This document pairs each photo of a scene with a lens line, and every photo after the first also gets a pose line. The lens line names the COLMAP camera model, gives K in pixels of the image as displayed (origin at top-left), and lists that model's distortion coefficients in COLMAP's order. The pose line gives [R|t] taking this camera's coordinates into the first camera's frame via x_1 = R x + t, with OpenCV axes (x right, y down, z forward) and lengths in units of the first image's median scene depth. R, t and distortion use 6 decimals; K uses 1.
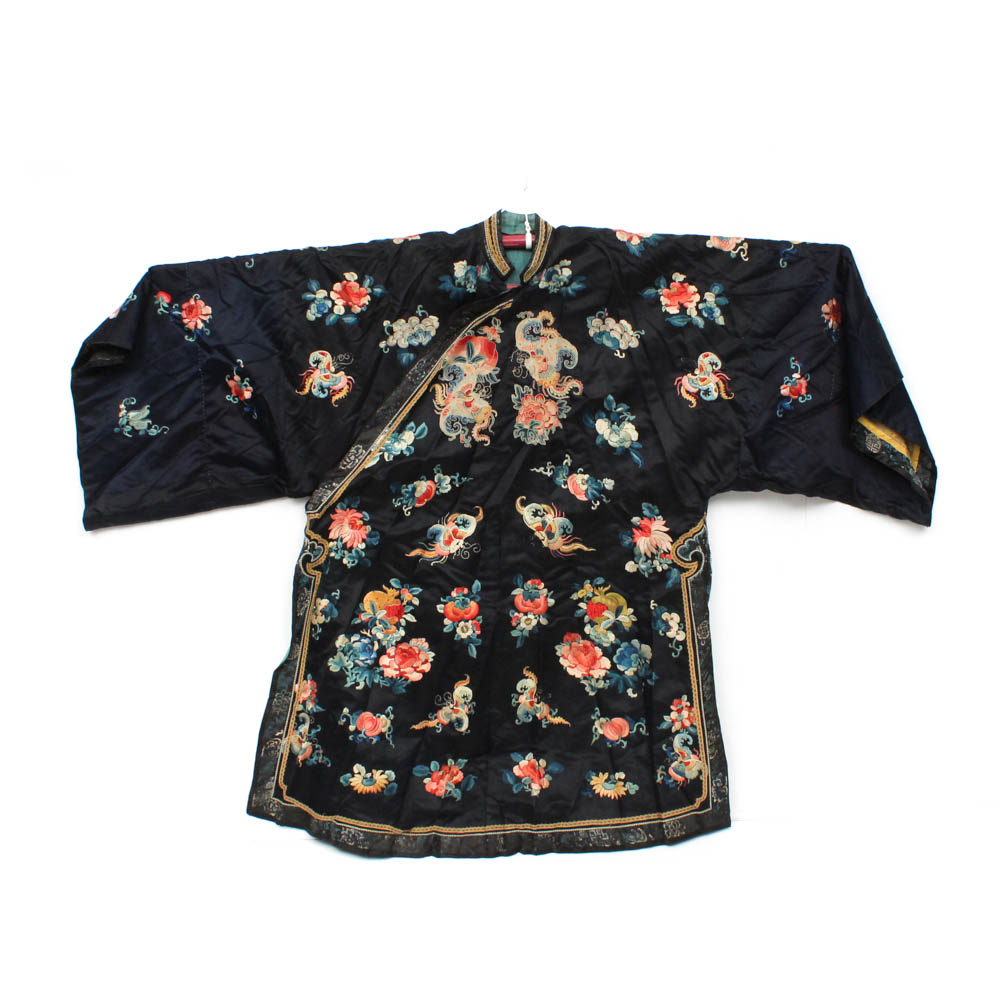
lens RADIAL K [[1464.2, 0, 470.5], [0, 1464.2, 467.6], [0, 0, 1]] dist [-0.156994, 0.050814]
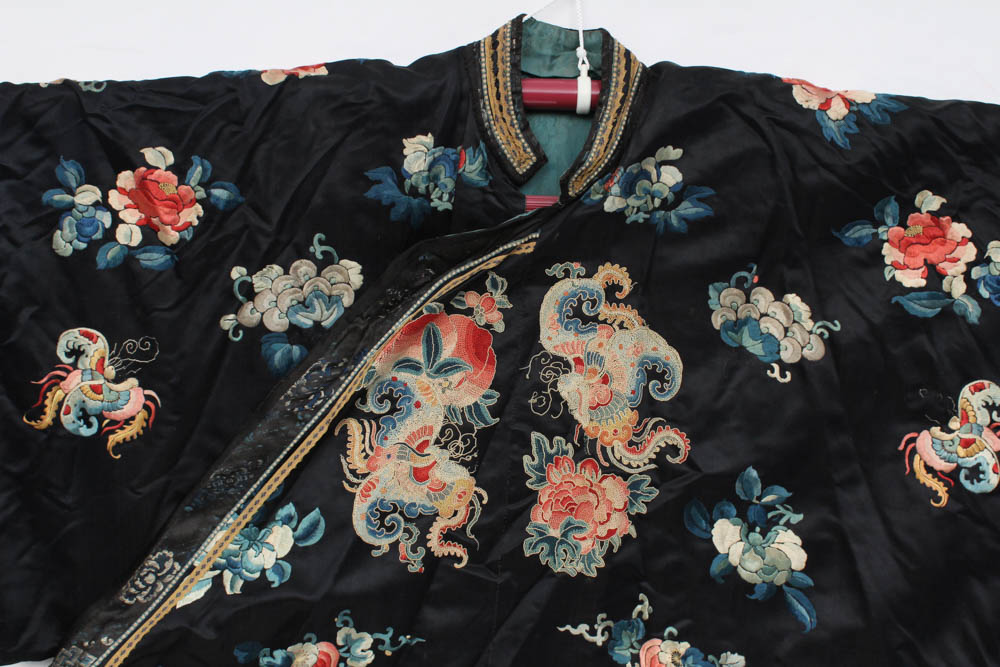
lens RADIAL K [[1272.4, 0, 498.0], [0, 1272.4, 343.9], [0, 0, 1]] dist [-0.085302, 0.142689]
pose [[0.998108, 0.048761, 0.037441, 0.004987], [-0.051311, 0.996195, 0.070454, -0.108248], [-0.033863, -0.072242, 0.996812, 0.630303]]
